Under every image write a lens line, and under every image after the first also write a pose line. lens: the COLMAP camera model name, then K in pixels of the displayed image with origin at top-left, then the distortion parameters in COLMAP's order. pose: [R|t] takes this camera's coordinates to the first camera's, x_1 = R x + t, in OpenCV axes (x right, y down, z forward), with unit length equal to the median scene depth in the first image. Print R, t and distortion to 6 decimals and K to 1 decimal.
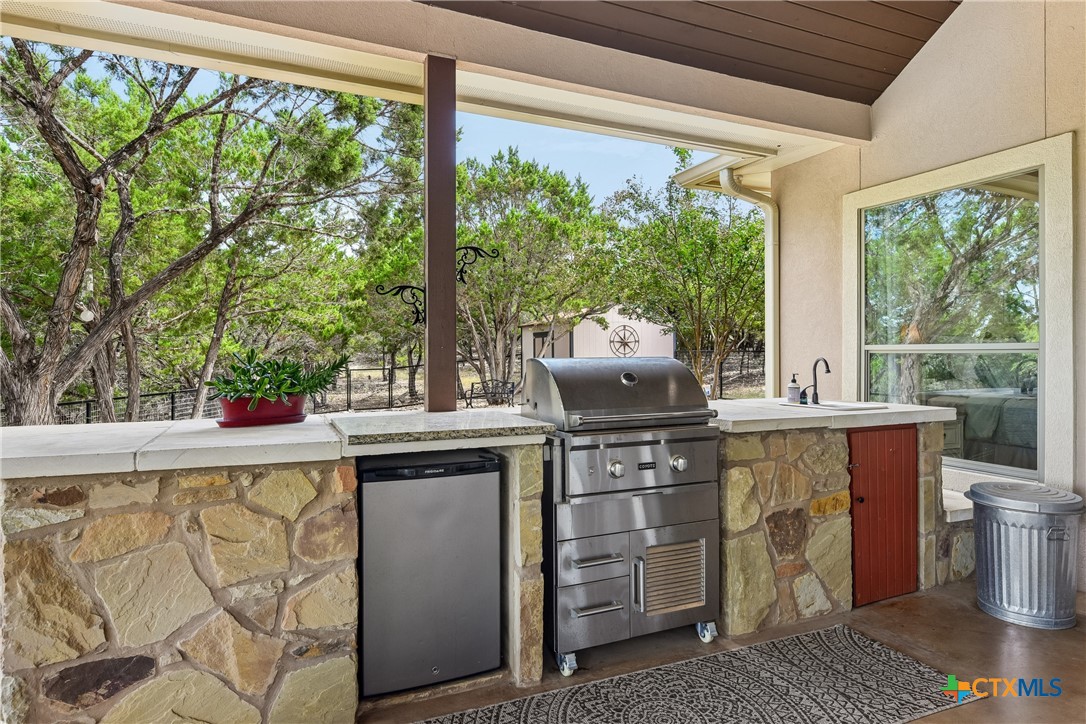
lens RADIAL K [[613.6, 0, 546.1], [0, 613.6, 359.9], [0, 0, 1]] dist [-0.002295, -0.000342]
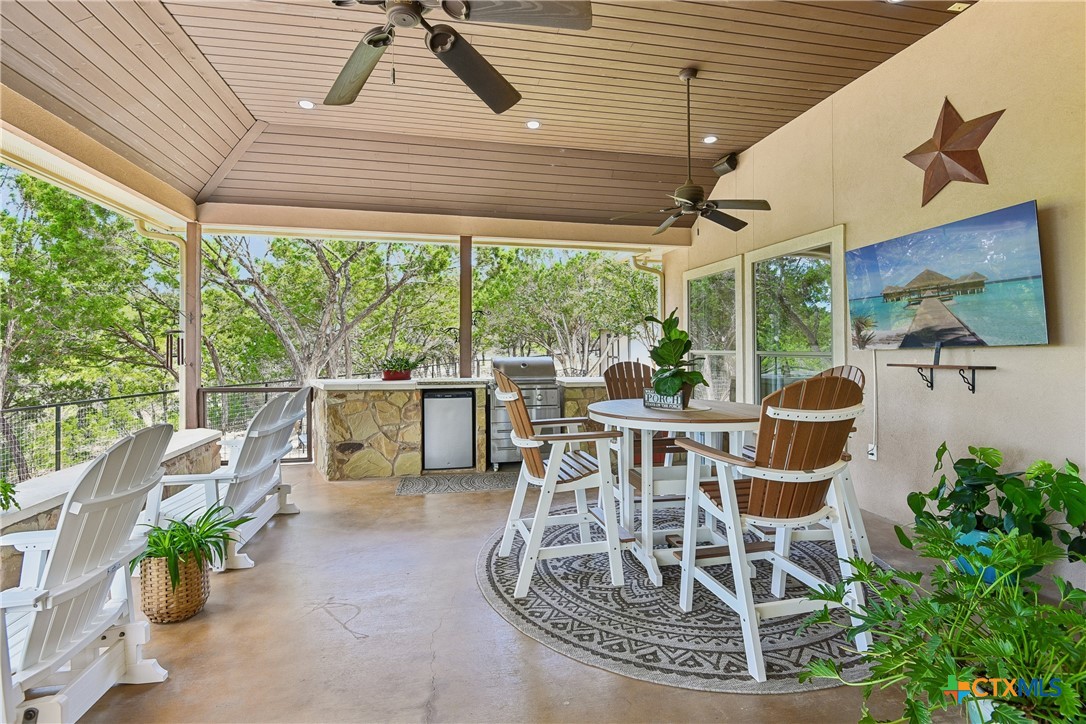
lens RADIAL K [[502.0, 0, 538.0], [0, 502.0, 356.3], [0, 0, 1]] dist [-0.001082, -0.000048]
pose [[0.975320, 0.005344, -0.220731, 0.774559], [-0.003654, 0.999961, 0.008062, -0.029260], [0.220765, -0.007056, 0.975301, -1.261887]]
